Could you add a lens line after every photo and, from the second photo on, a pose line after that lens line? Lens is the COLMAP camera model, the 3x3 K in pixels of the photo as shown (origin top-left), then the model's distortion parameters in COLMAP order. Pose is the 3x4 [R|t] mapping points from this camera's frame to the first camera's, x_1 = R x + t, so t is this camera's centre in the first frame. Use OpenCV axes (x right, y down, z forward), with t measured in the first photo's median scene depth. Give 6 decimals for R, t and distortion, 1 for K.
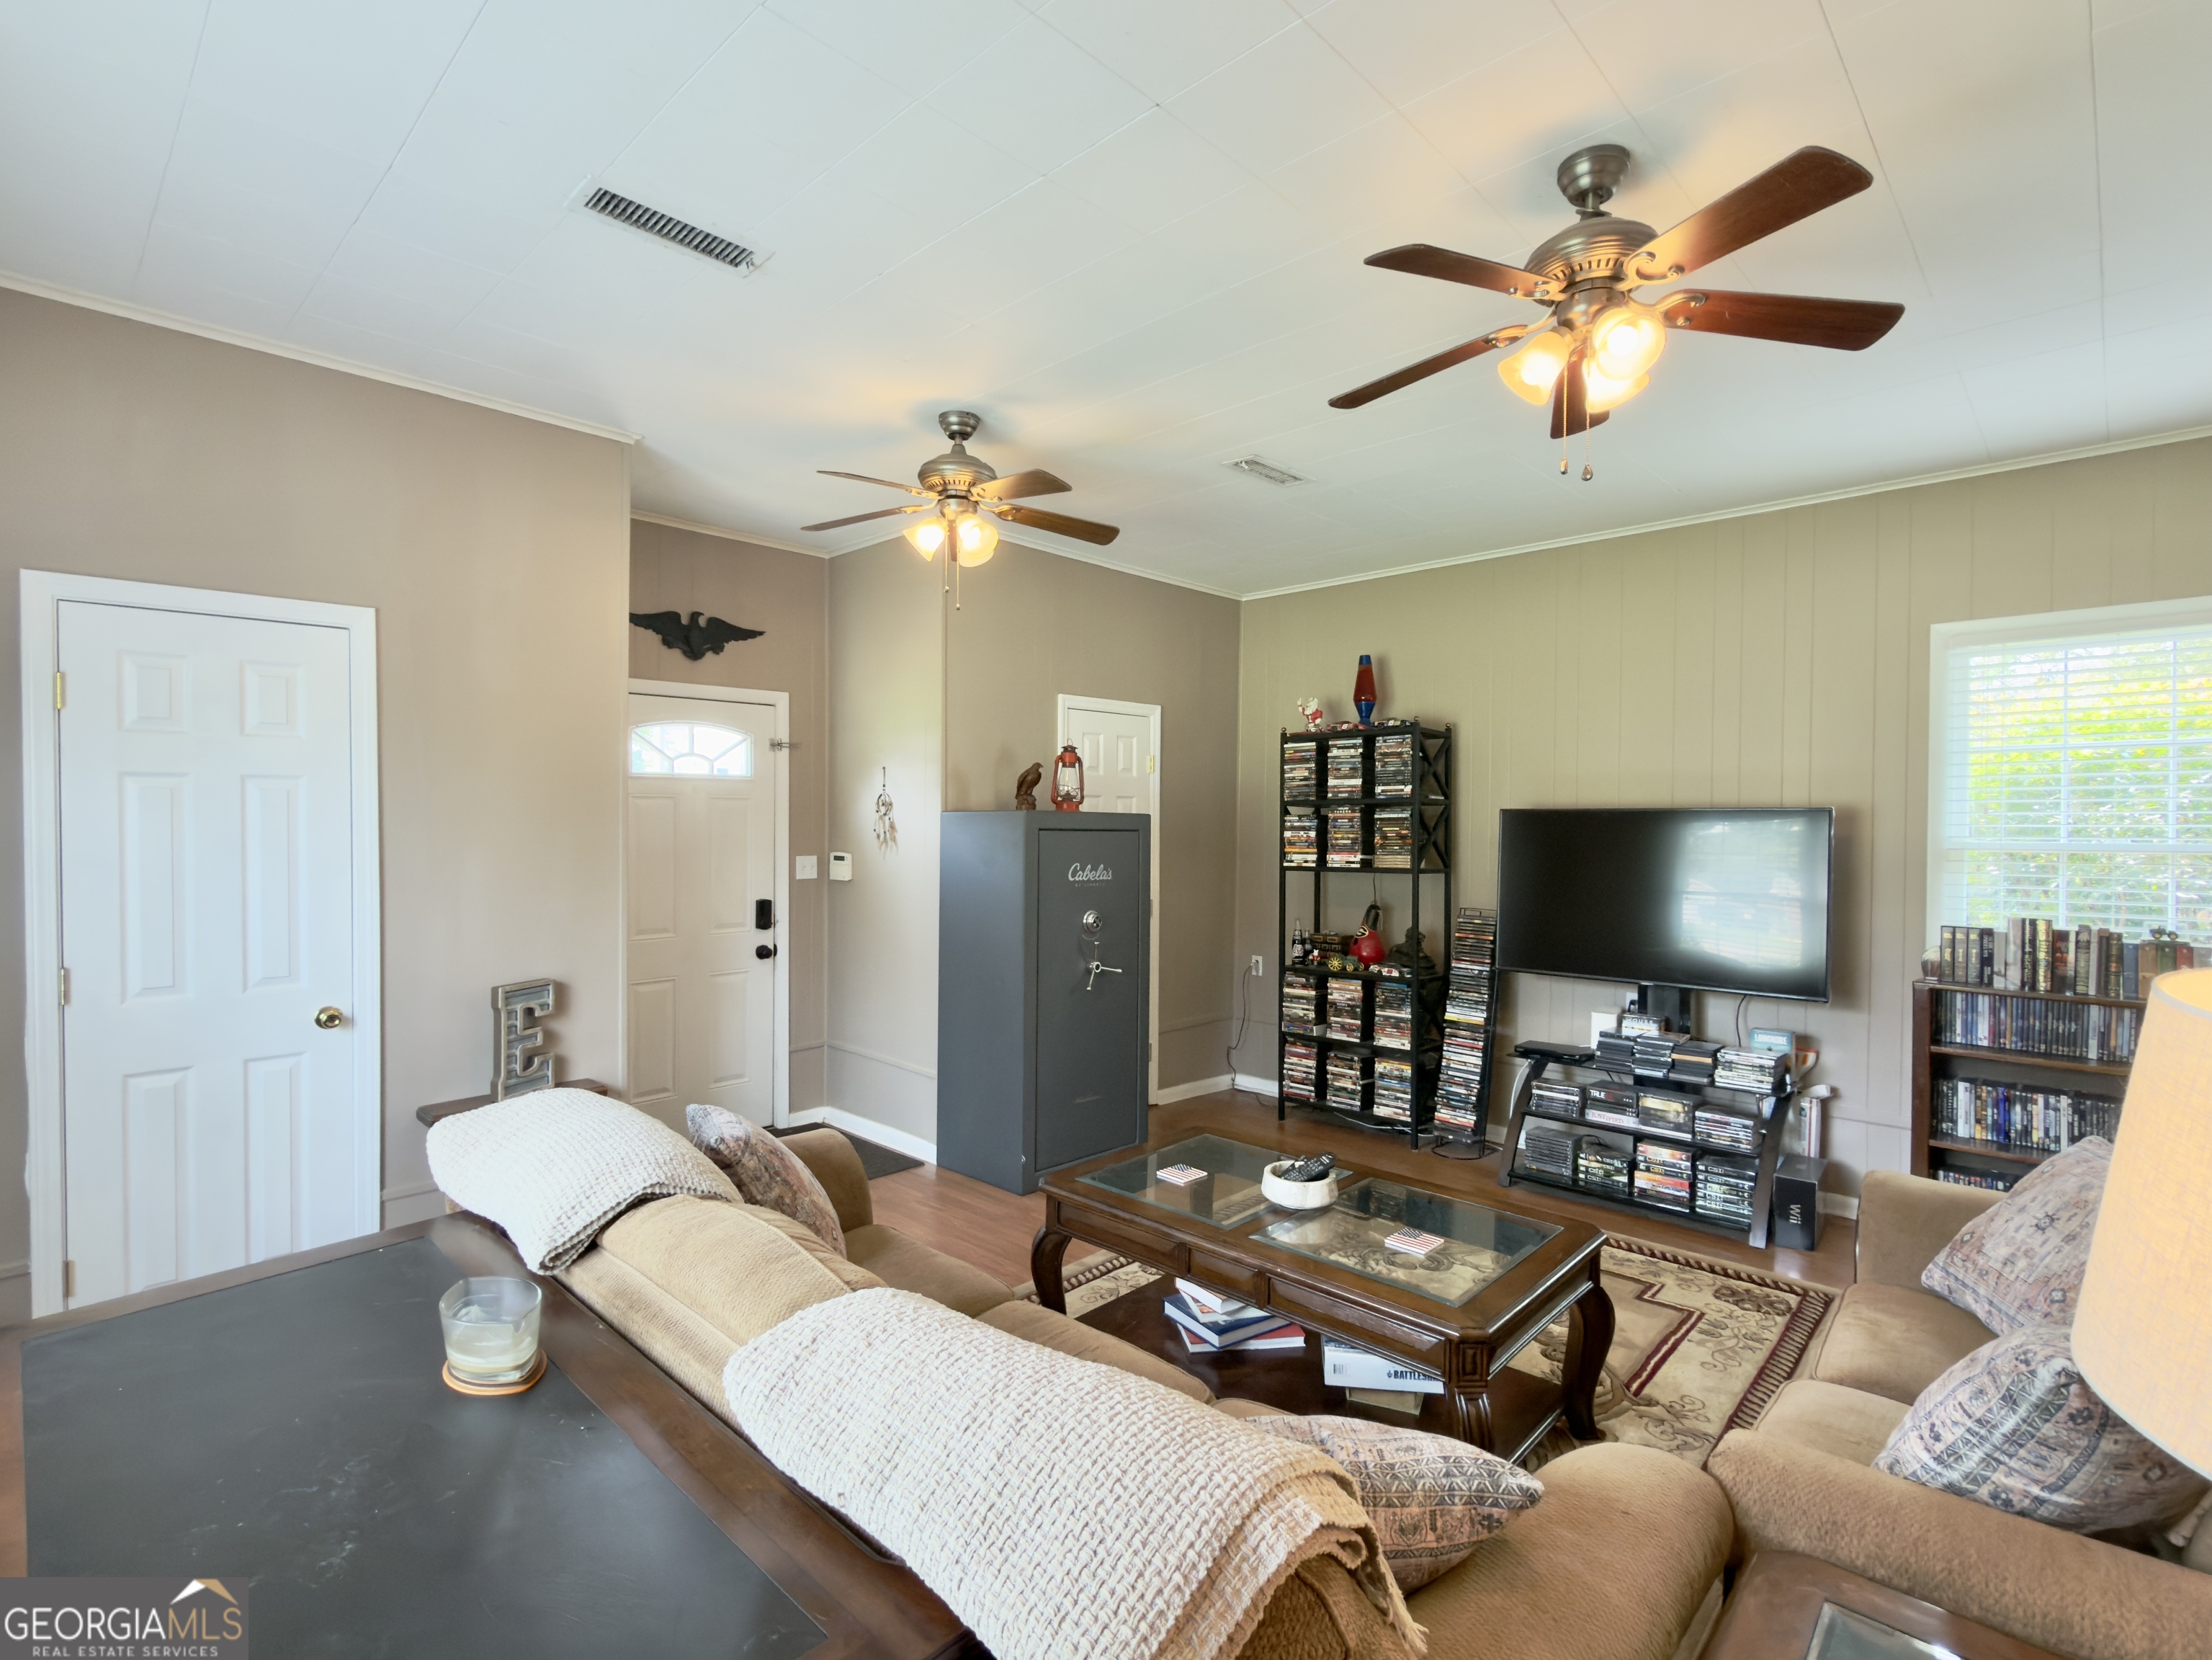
lens RADIAL K [[1053.1, 0, 1101.7], [0, 1053.1, 829.3], [0, 0, 1]] dist [-0.005285, 0.000564]
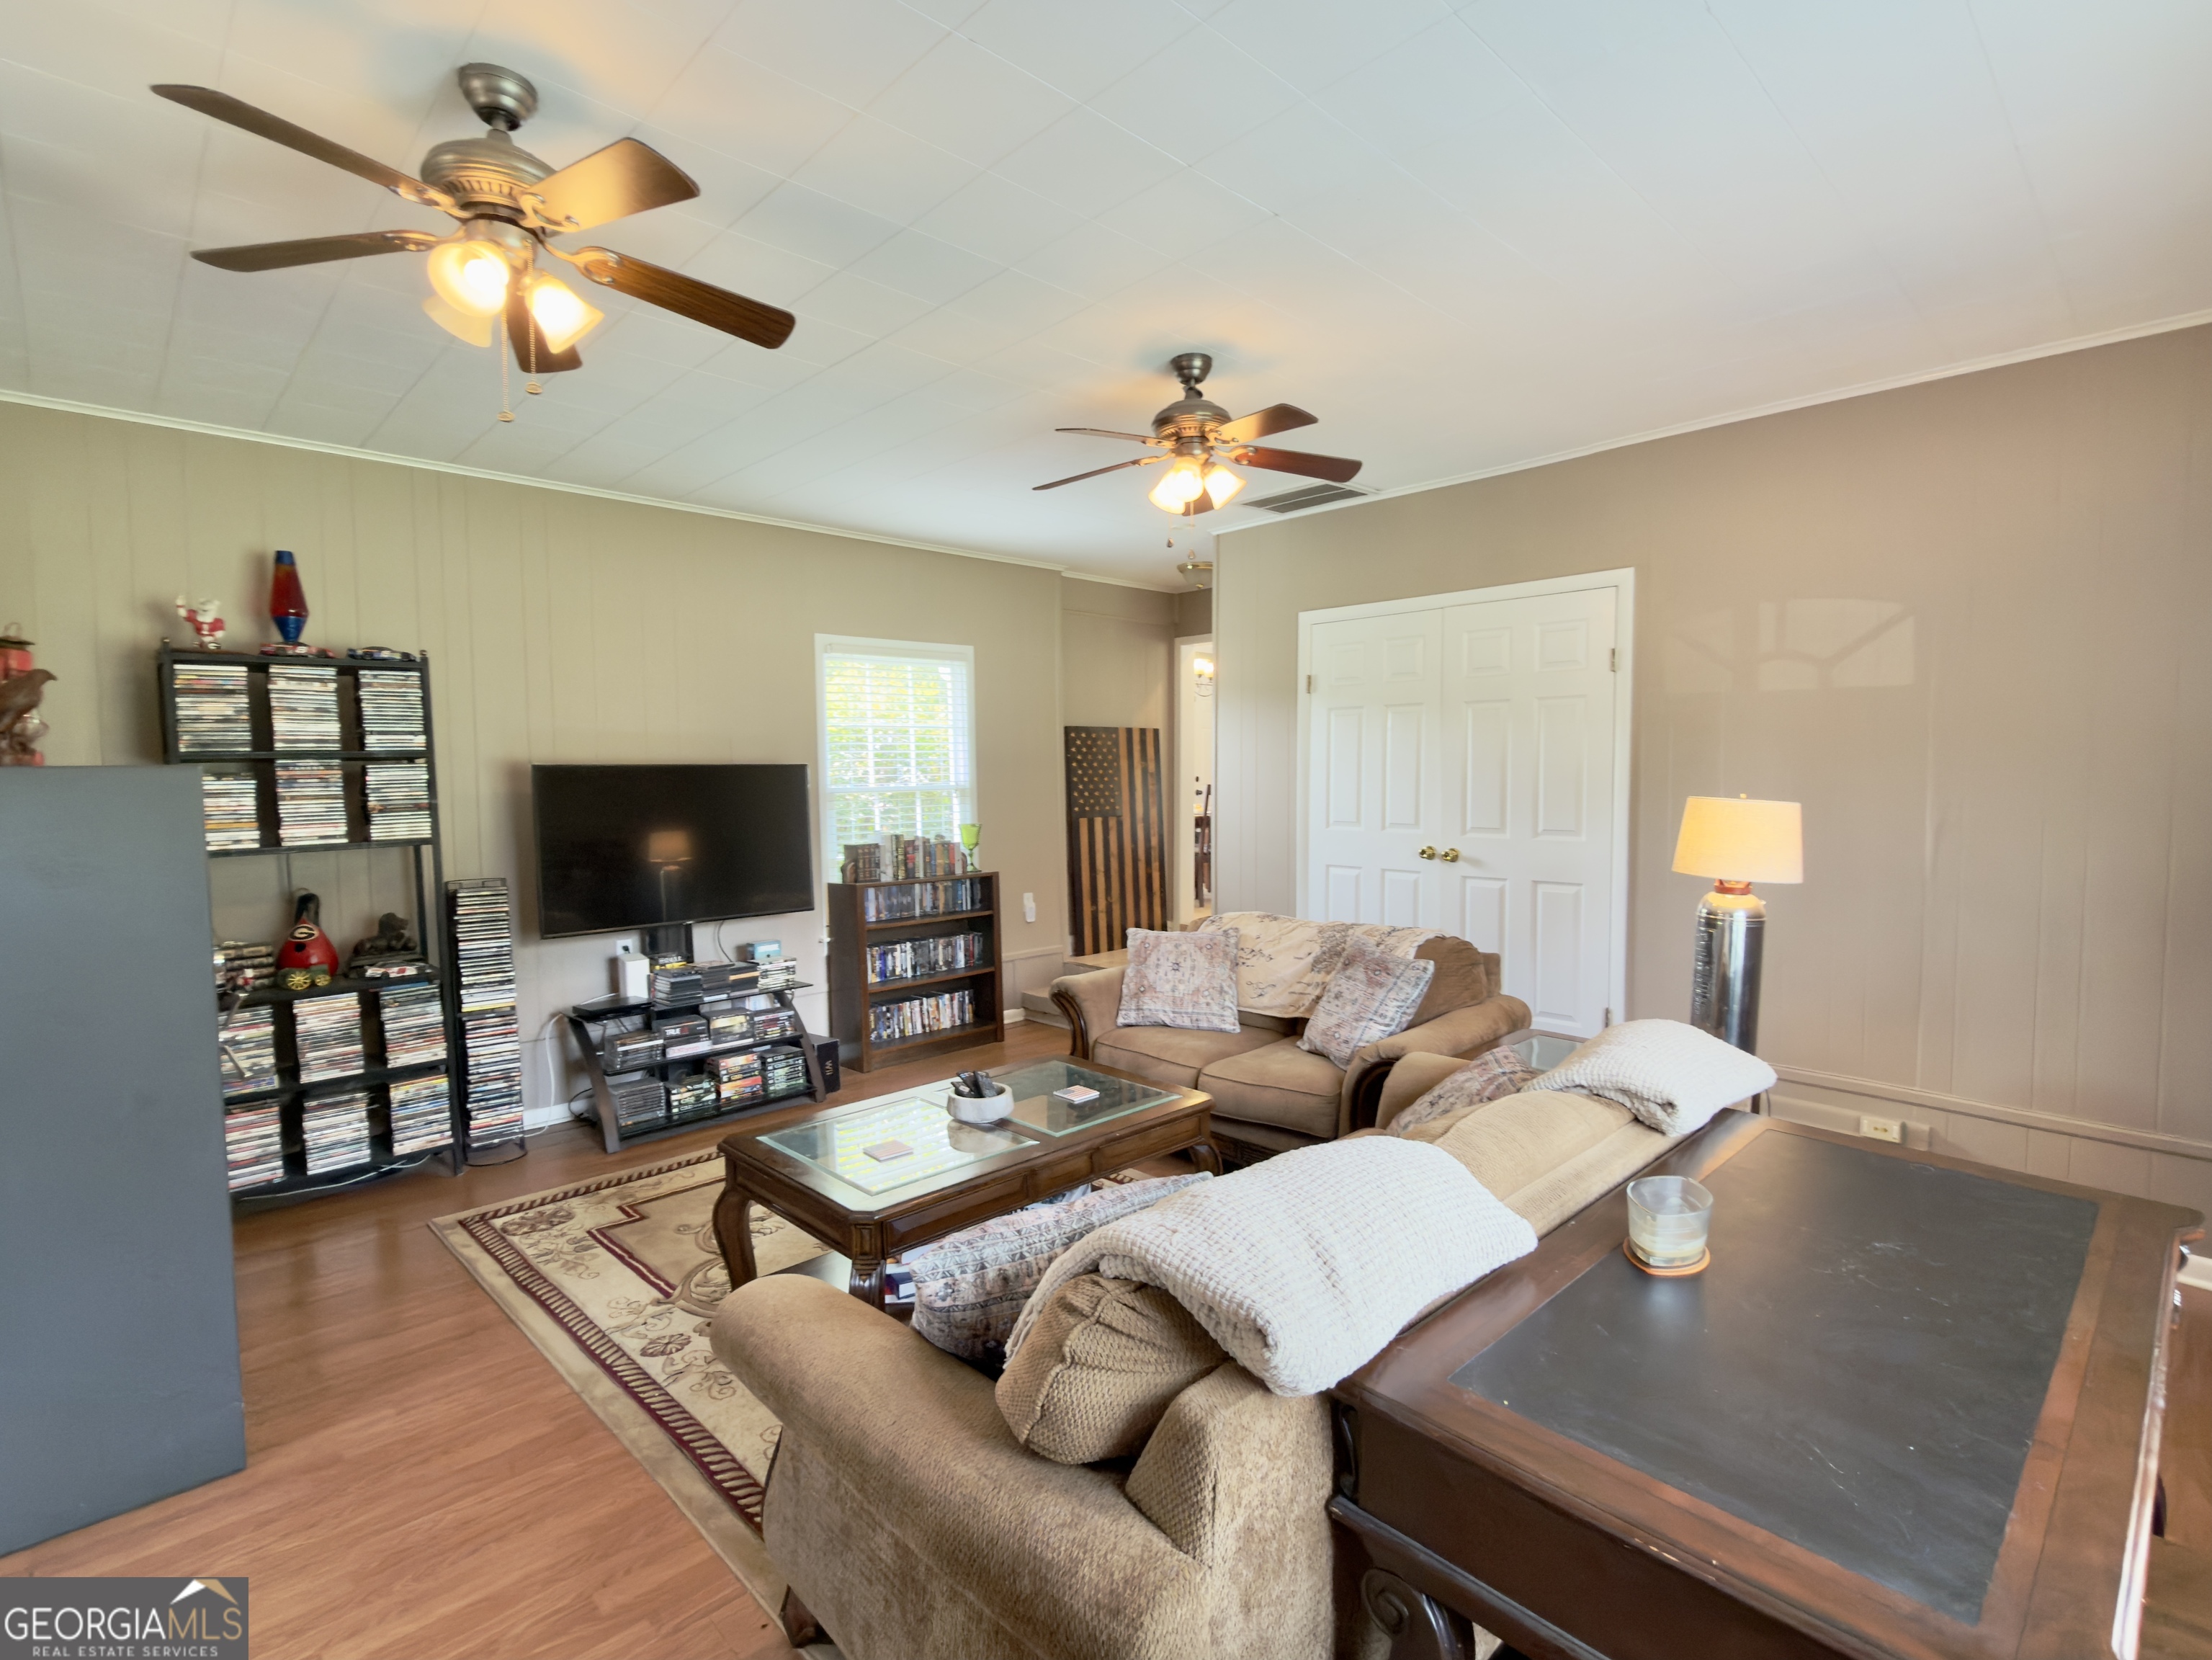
lens RADIAL K [[1053.1, 0, 1101.7], [0, 1053.1, 829.3], [0, 0, 1]] dist [-0.005285, 0.000564]
pose [[0.054293, -0.061219, 0.996647, -0.504460], [0.017920, 0.998018, 0.060327, -0.009479], [-0.998364, 0.014584, 0.055282, 0.453945]]
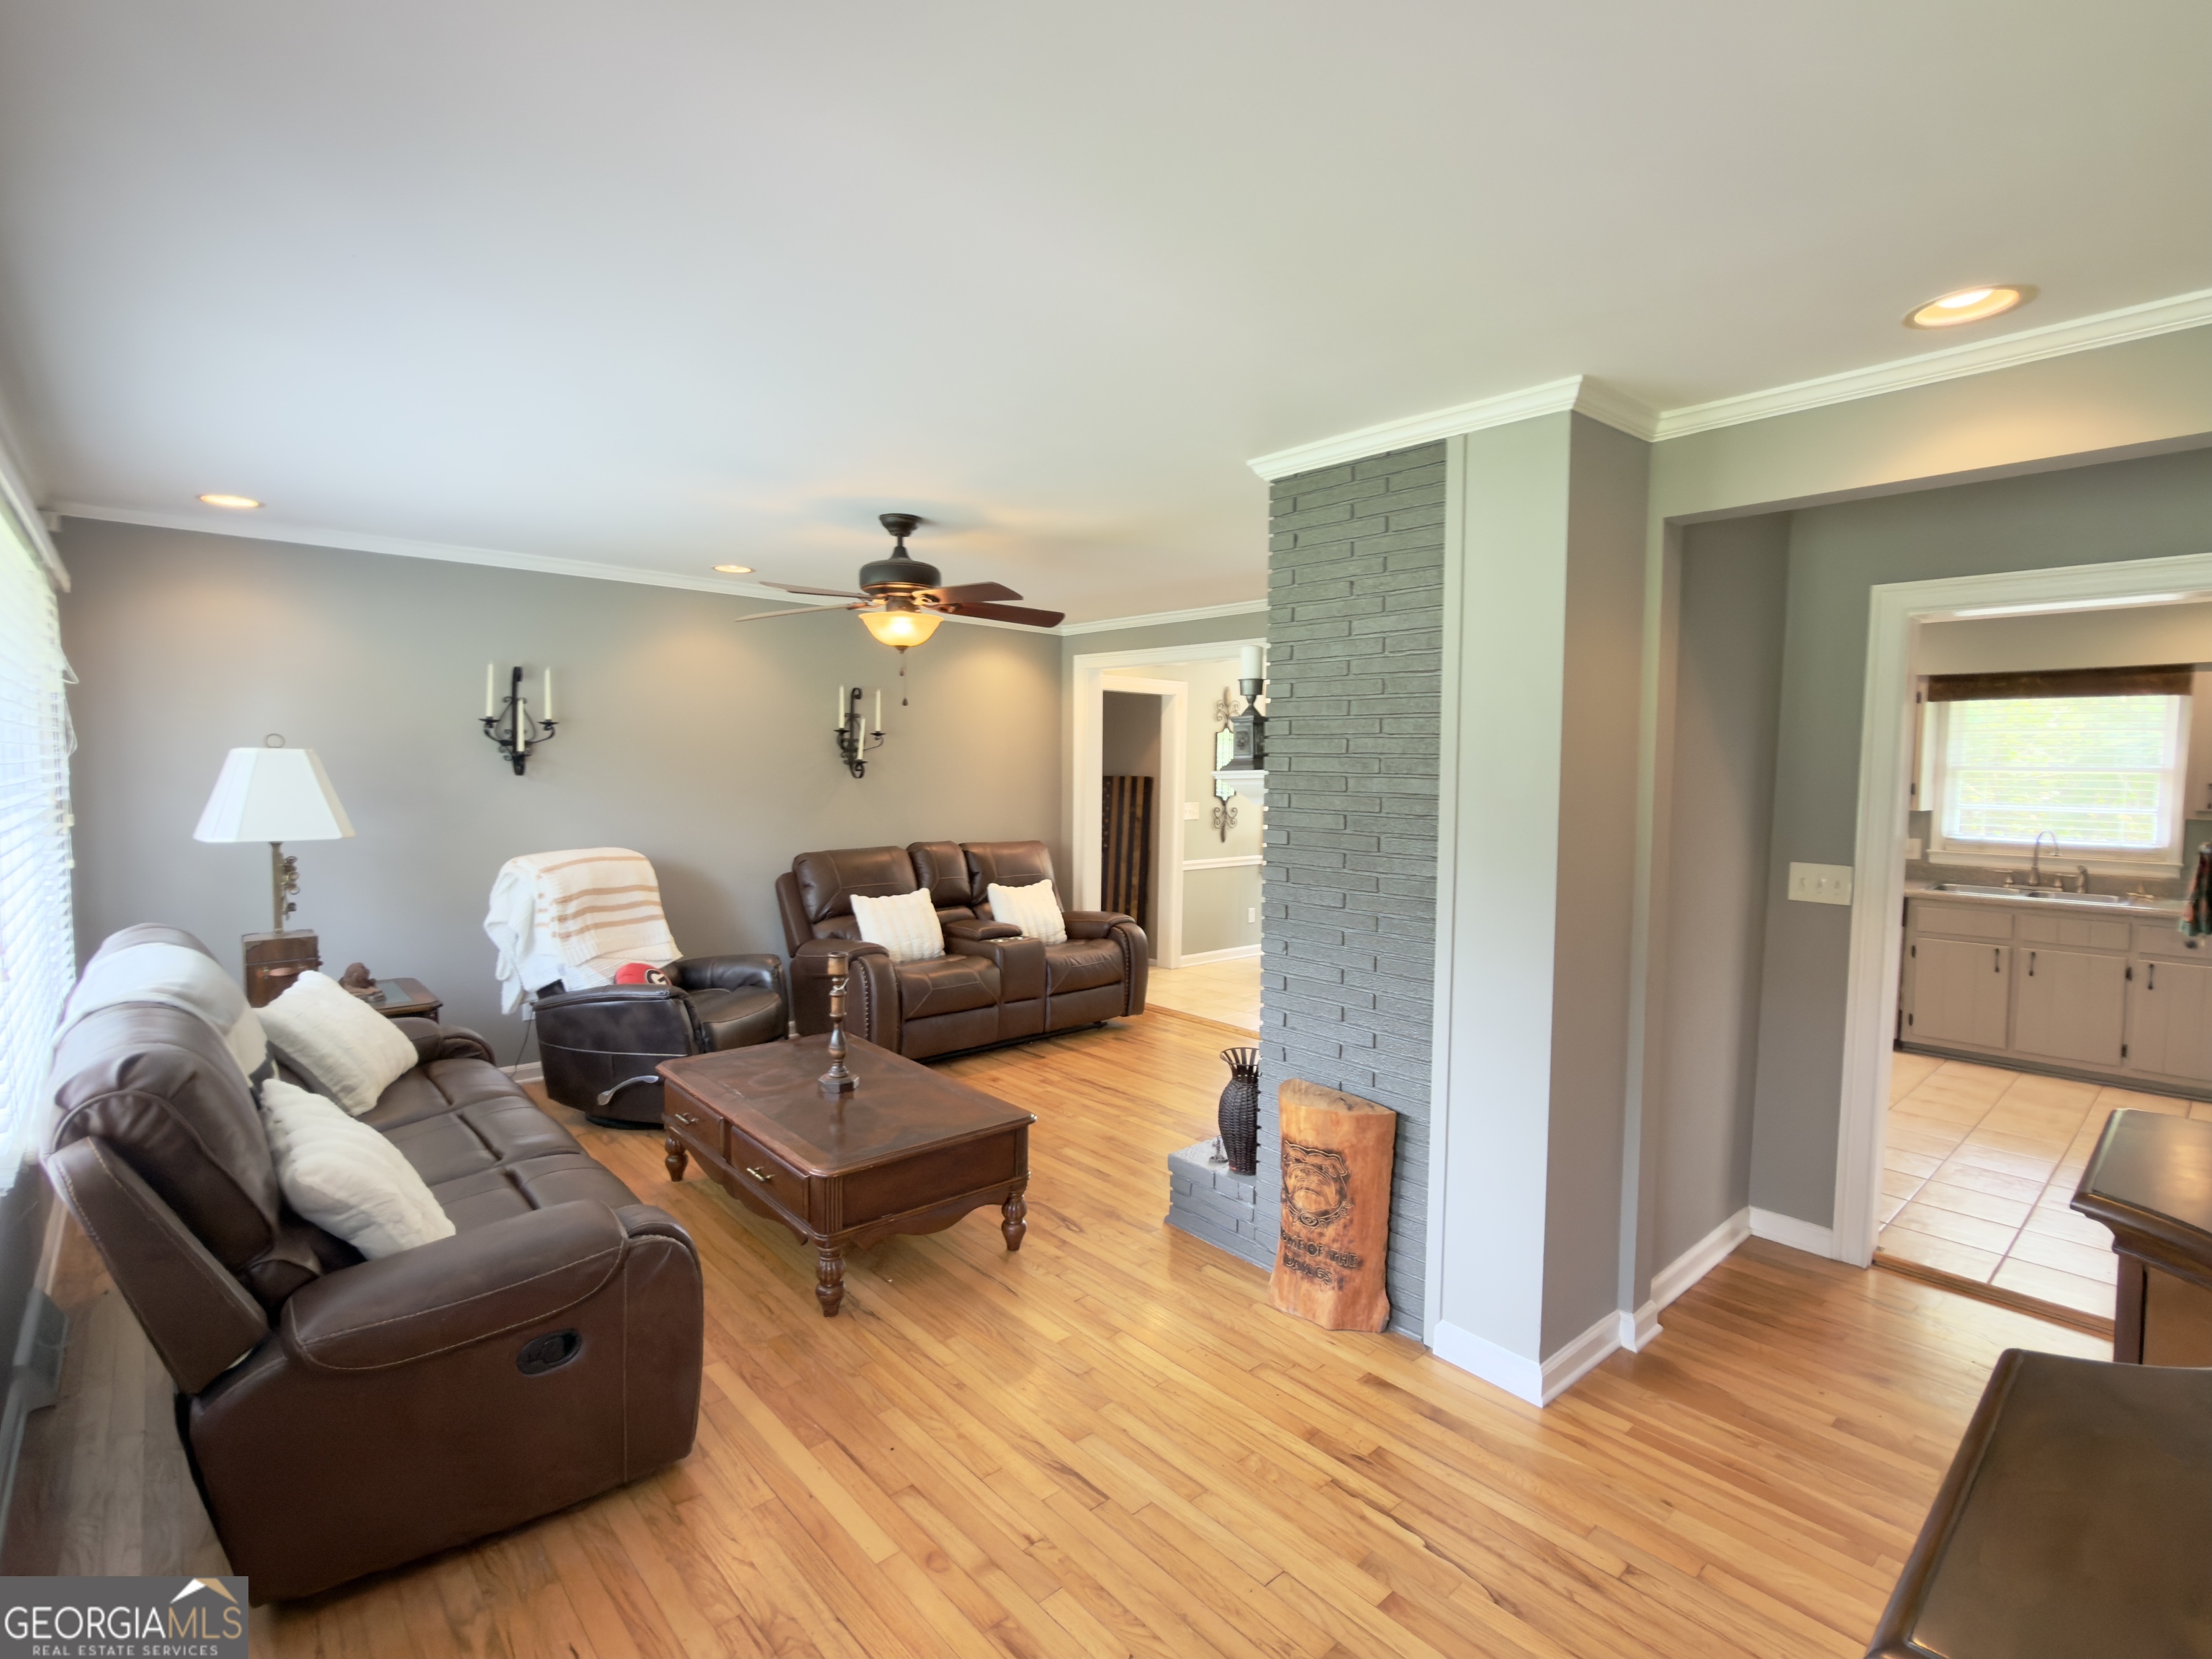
lens RADIAL K [[1053.0, 0, 1101.7], [0, 1053.0, 828.8], [0, 0, 1]] dist [-0.005285, 0.000564]
pose [[0.996936, 0.010729, -0.077485, 1.143837], [-0.007355, 0.999017, 0.043709, -0.053138], [0.077878, -0.043005, 0.996035, -1.233672]]
